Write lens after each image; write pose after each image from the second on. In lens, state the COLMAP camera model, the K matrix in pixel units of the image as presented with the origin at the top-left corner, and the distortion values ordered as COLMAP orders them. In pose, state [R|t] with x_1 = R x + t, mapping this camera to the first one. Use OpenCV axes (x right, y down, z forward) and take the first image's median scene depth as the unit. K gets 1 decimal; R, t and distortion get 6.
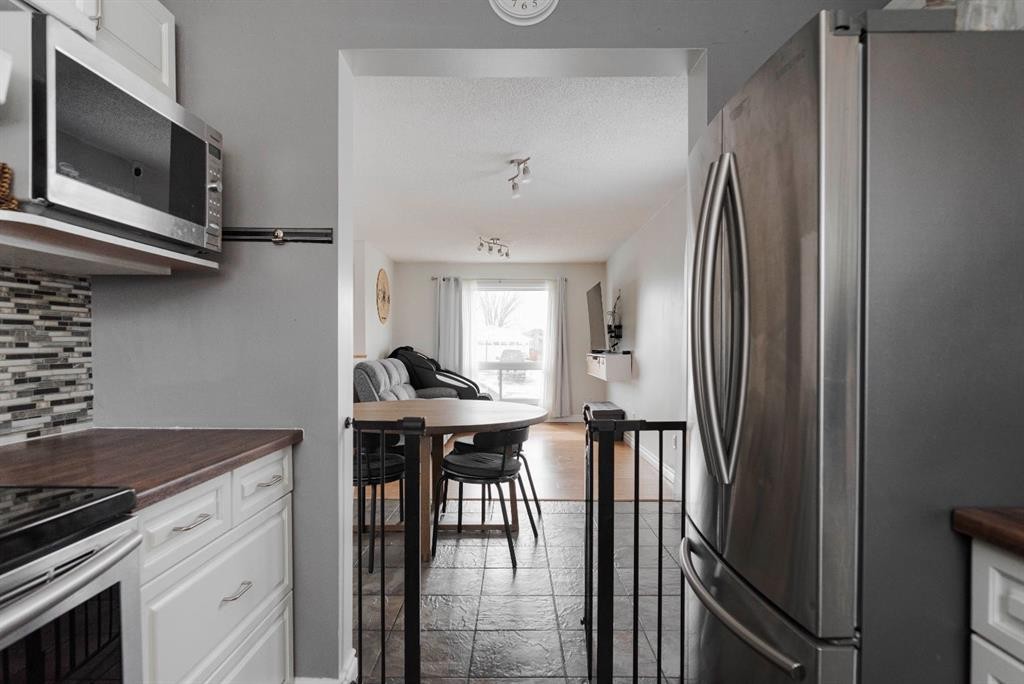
lens RADIAL K [[590.0, 0, 509.8], [0, 590.0, 343.3], [0, 0, 1]] dist [-0.003752, -0.000975]
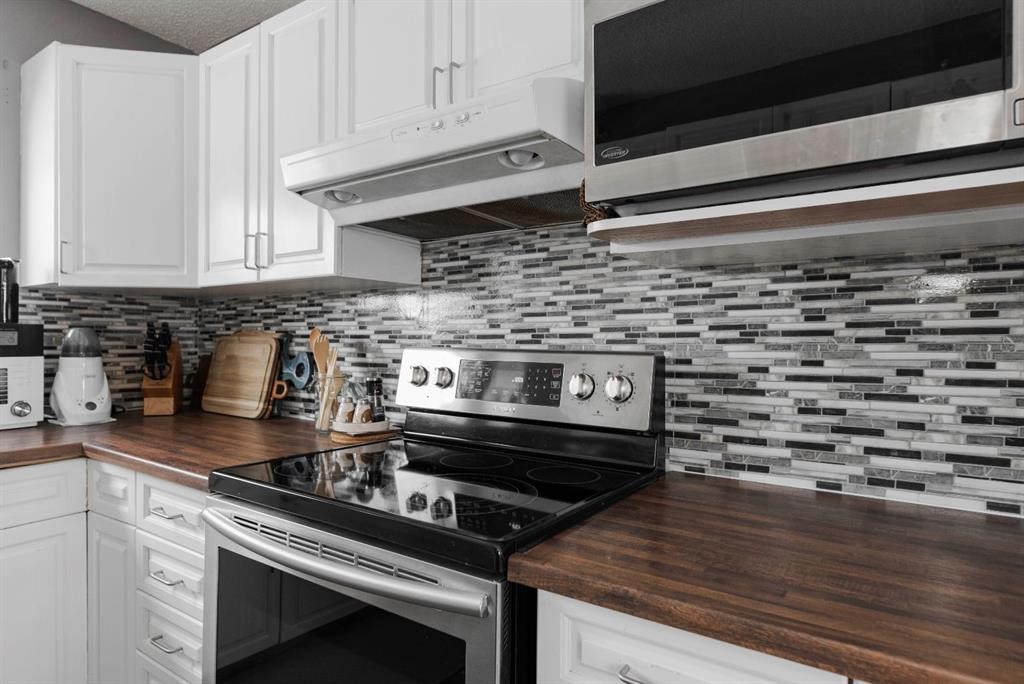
lens RADIAL K [[590.0, 0, 536.9], [0, 590.0, 345.8], [0, 0, 1]] dist [-0.003752, -0.000975]
pose [[-0.535283, -0.018287, -0.844475, -0.002127], [-0.014378, 0.999818, -0.012538, -0.007070], [0.844550, 0.005431, -0.535448, 1.709932]]
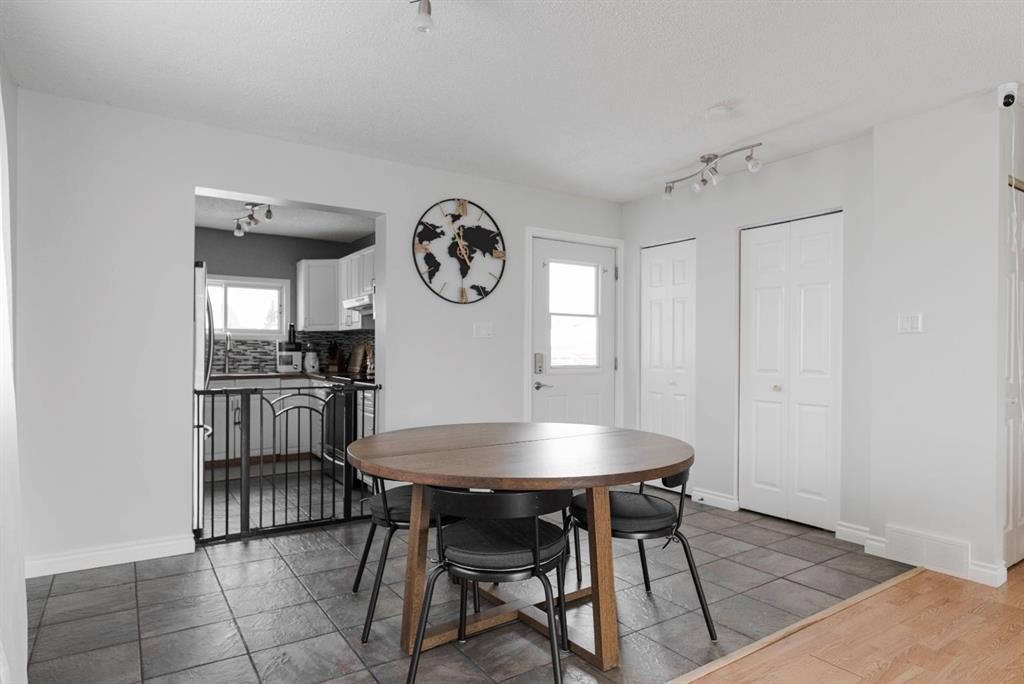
lens RADIAL K [[590.0, 0, 511.1], [0, 590.0, 356.4], [0, 0, 1]] dist [-0.003752, -0.000975]
pose [[-0.816922, -0.009040, -0.576677, 0.582270], [-0.010404, 0.999945, -0.000937, 0.026894], [0.576654, 0.005234, -0.816972, 3.967464]]
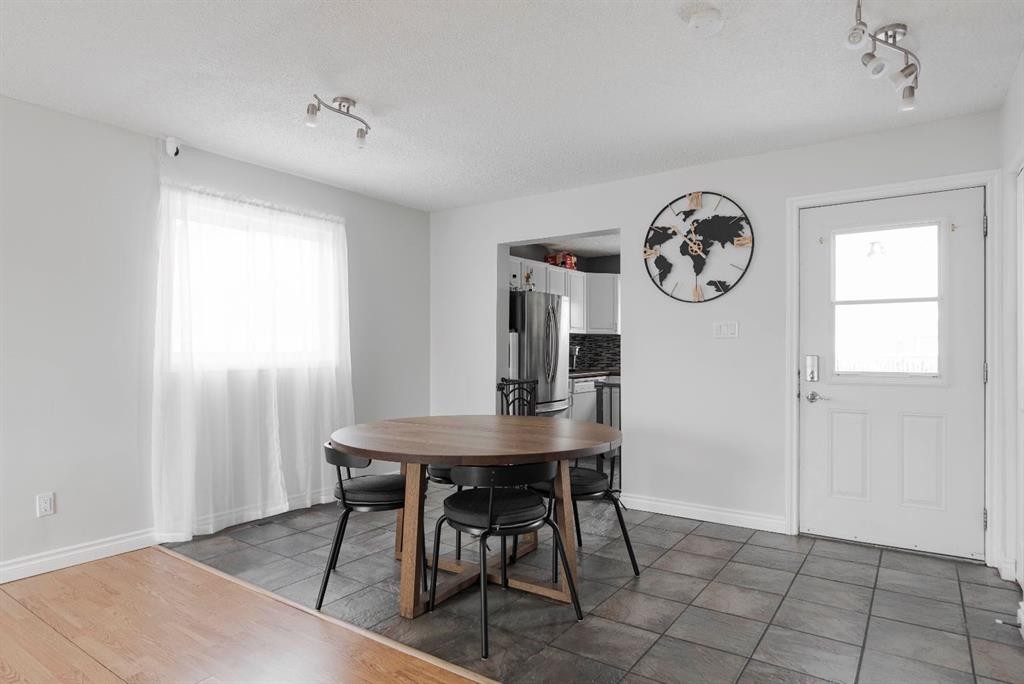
lens RADIAL K [[590.0, 0, 516.5], [0, 590.0, 347.3], [0, 0, 1]] dist [-0.003752, -0.000975]
pose [[-0.835975, -0.008349, 0.548704, -1.212205], [-0.012386, 0.999917, -0.003656, 0.003051], [-0.548628, -0.009853, -0.836008, 4.155604]]
